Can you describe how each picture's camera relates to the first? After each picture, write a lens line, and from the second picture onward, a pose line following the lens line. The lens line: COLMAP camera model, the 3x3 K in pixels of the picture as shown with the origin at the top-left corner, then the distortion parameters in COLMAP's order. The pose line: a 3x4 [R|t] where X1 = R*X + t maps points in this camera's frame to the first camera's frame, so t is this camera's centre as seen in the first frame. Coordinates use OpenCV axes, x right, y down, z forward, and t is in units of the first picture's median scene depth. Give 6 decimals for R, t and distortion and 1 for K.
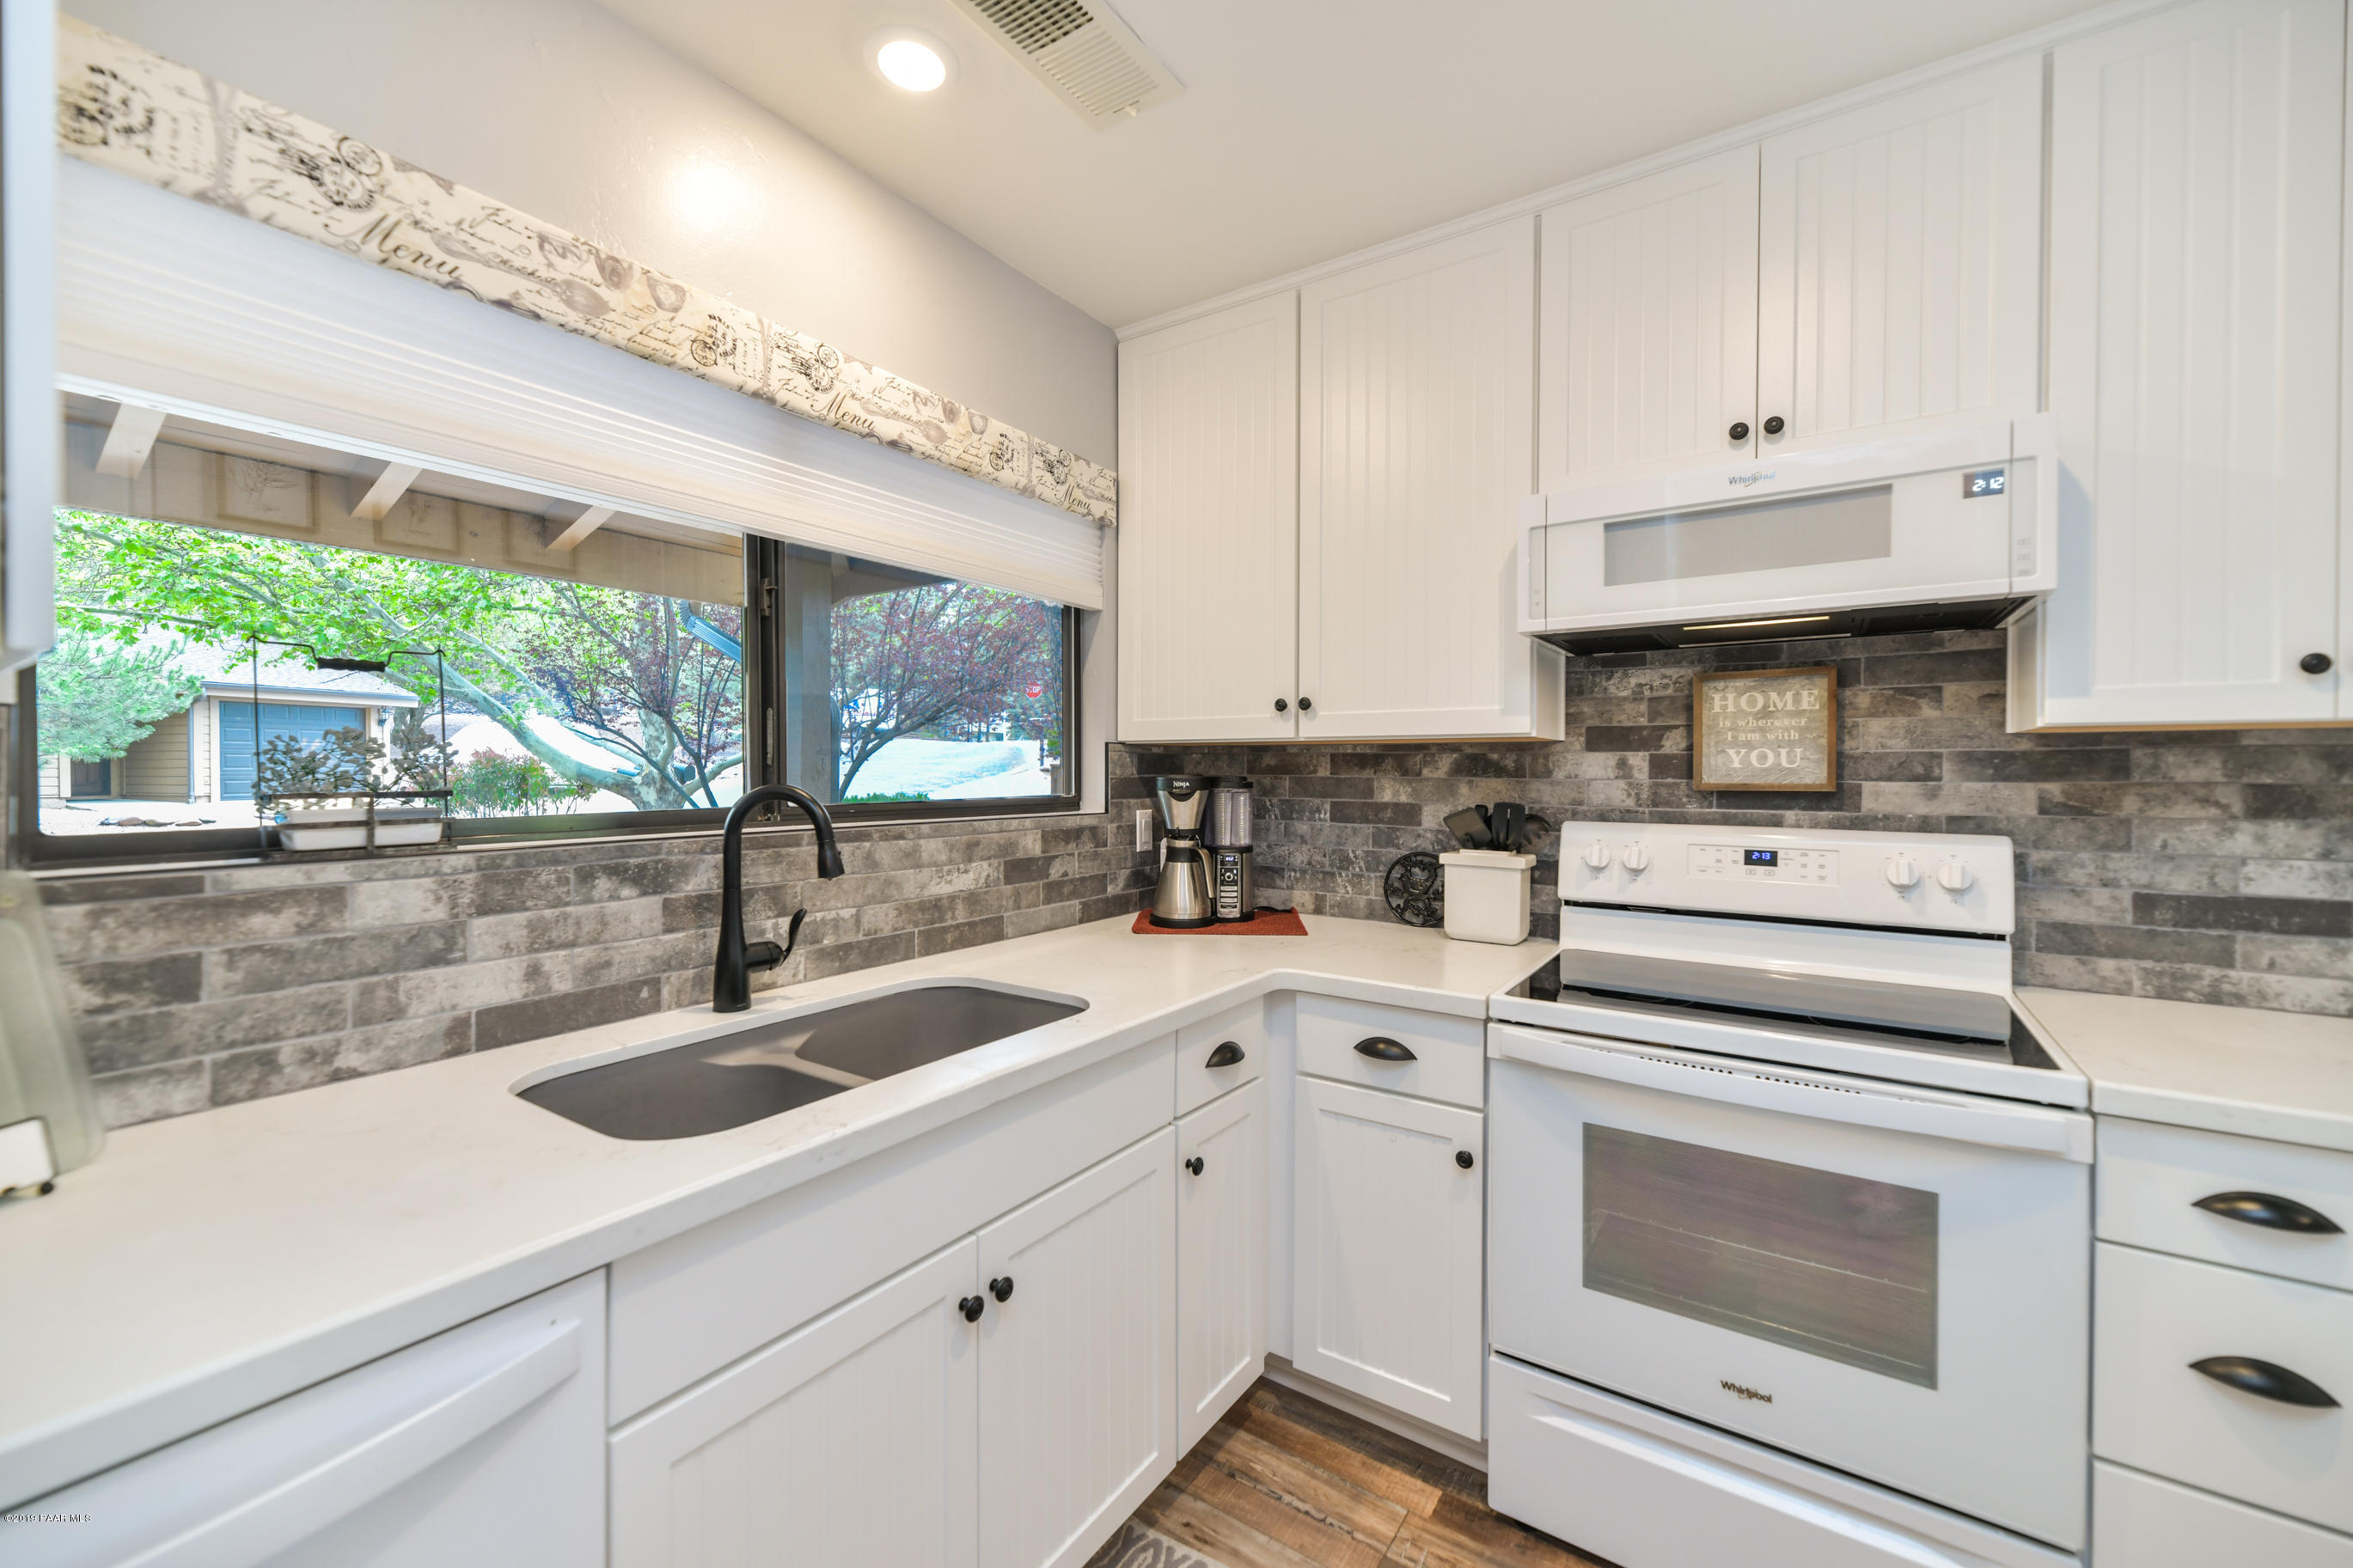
lens RADIAL K [[931.5, 0, 1179.6], [0, 931.5, 778.4], [0, 0, 1]] dist [0.014100, -0.003974]
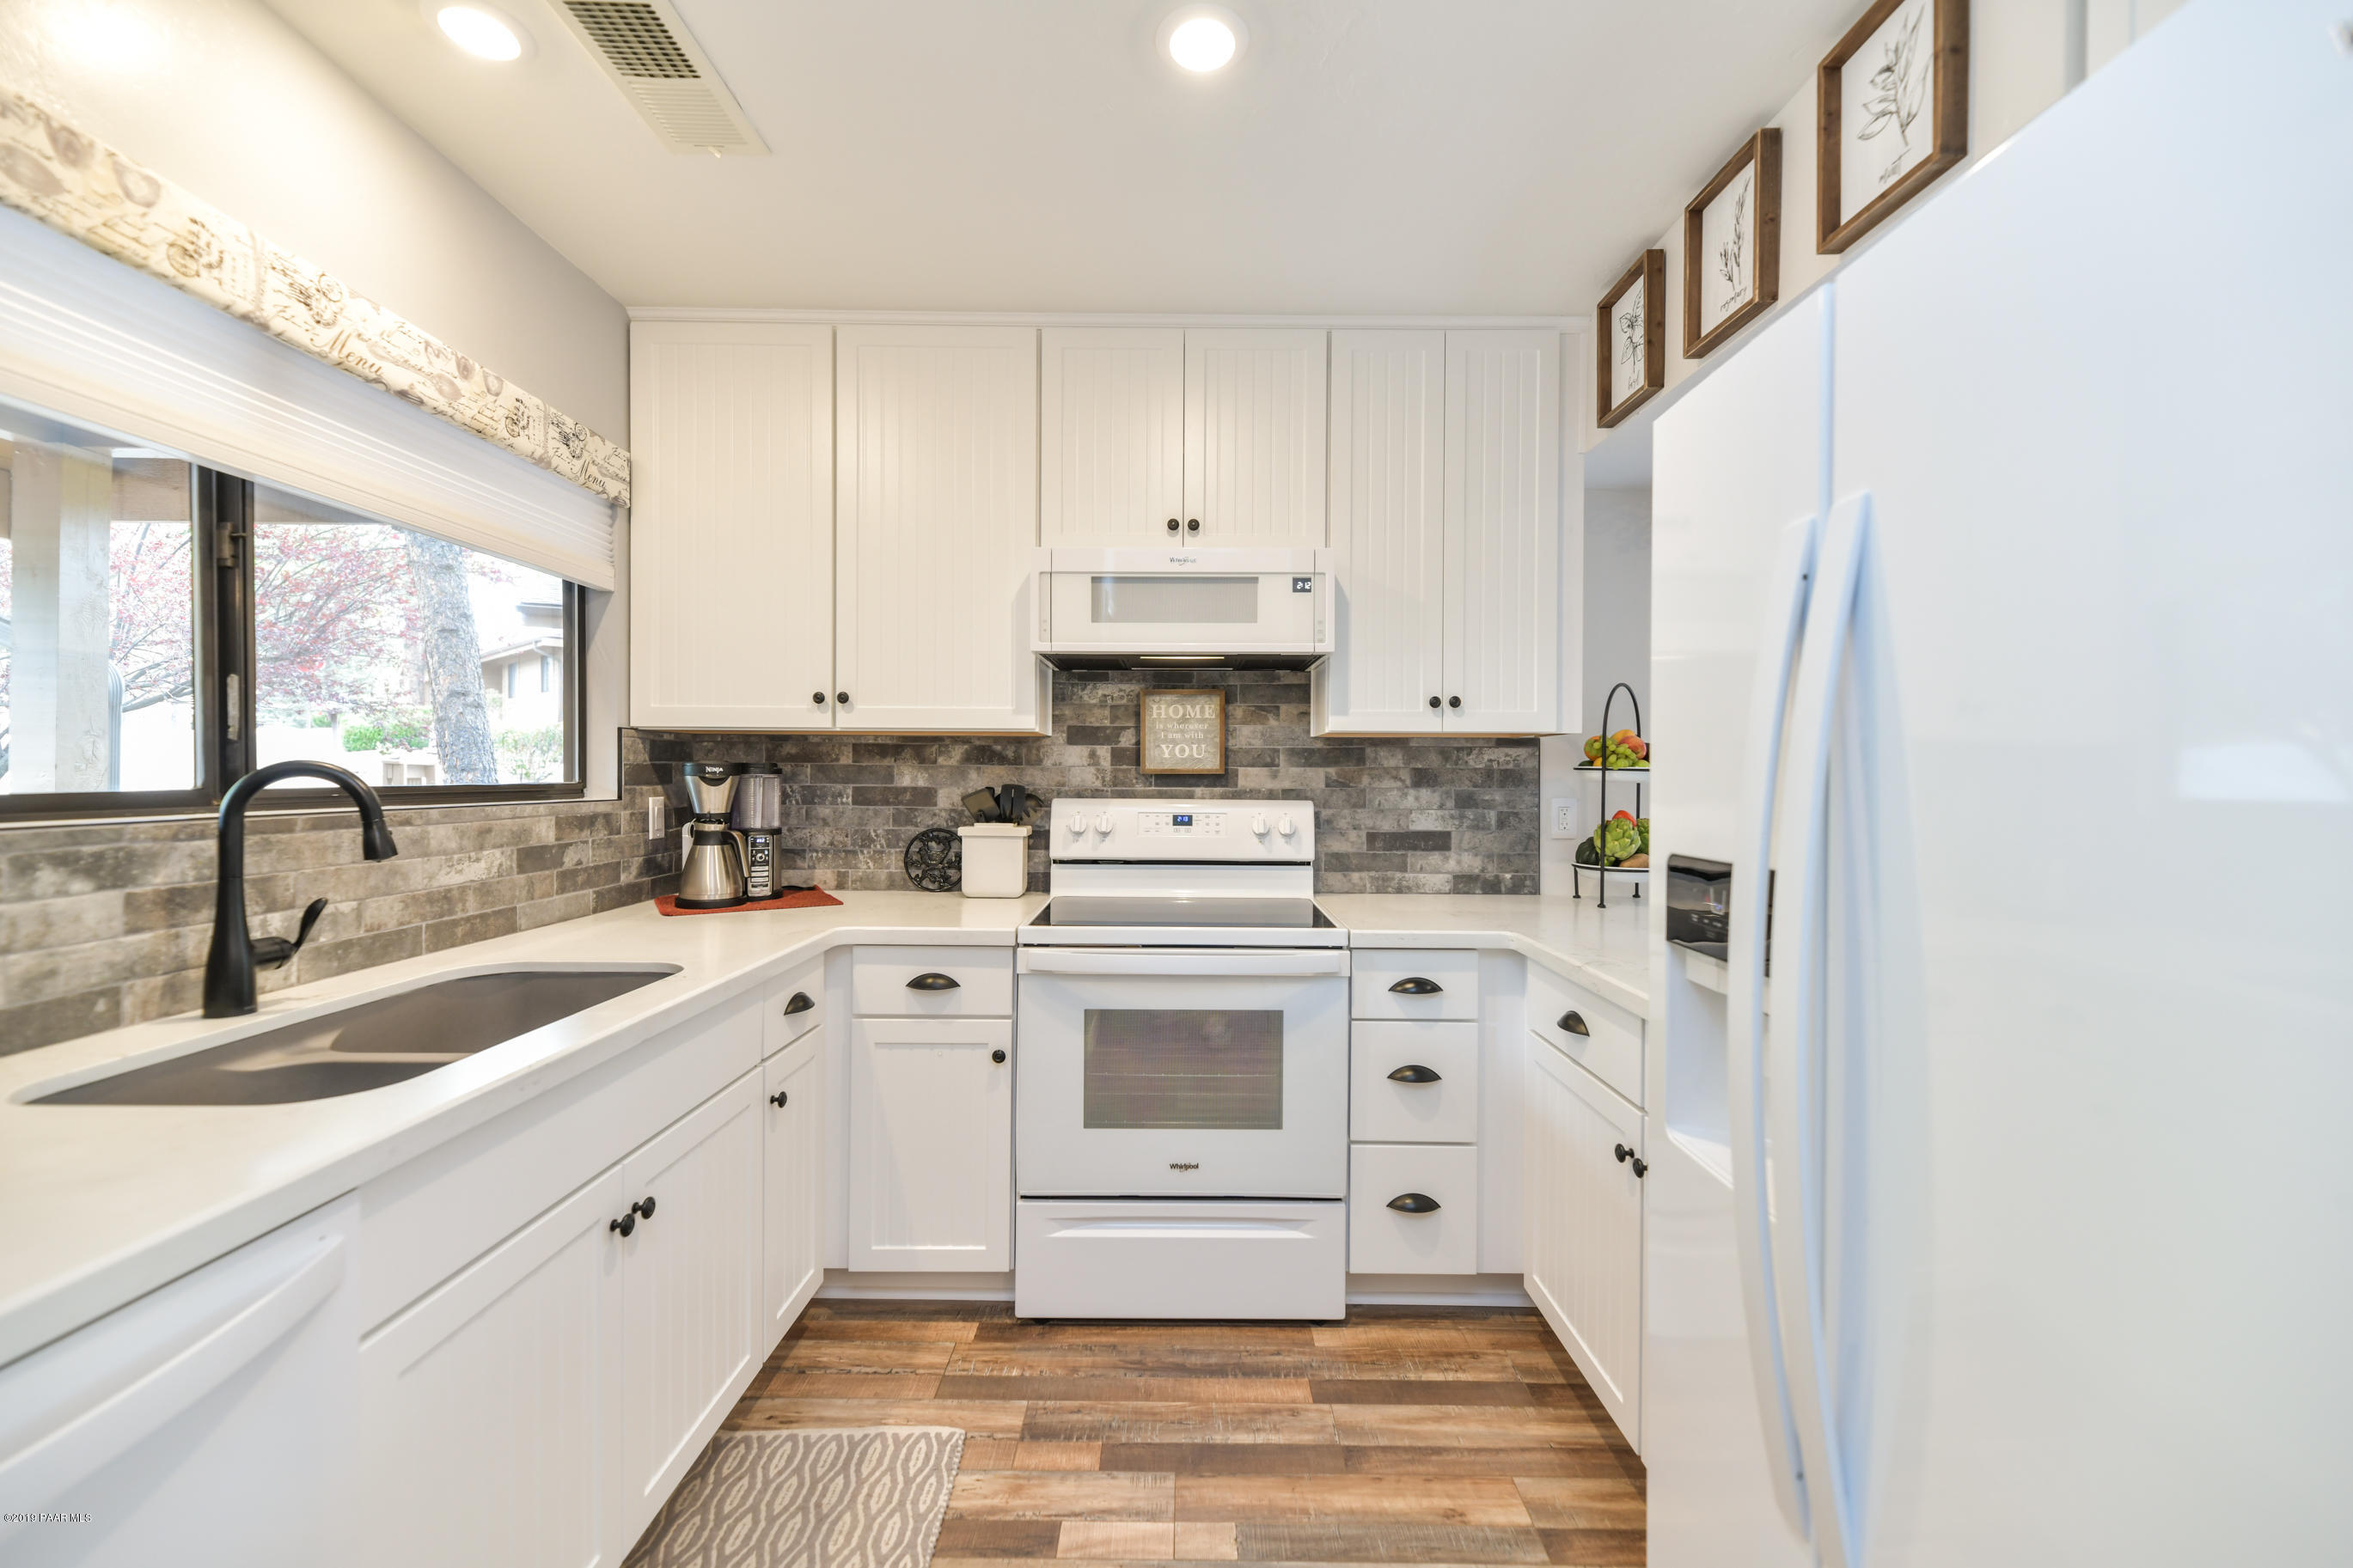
lens RADIAL K [[947.0, 0, 1166.9], [0, 947.0, 779.1], [0, 0, 1]] dist [0.012019, -0.003380]
pose [[0.834882, -0.001100, 0.550428, -0.202295], [0.001118, 0.999999, 0.000302, 0.021687], [-0.550428, 0.000363, 0.834882, -0.202614]]
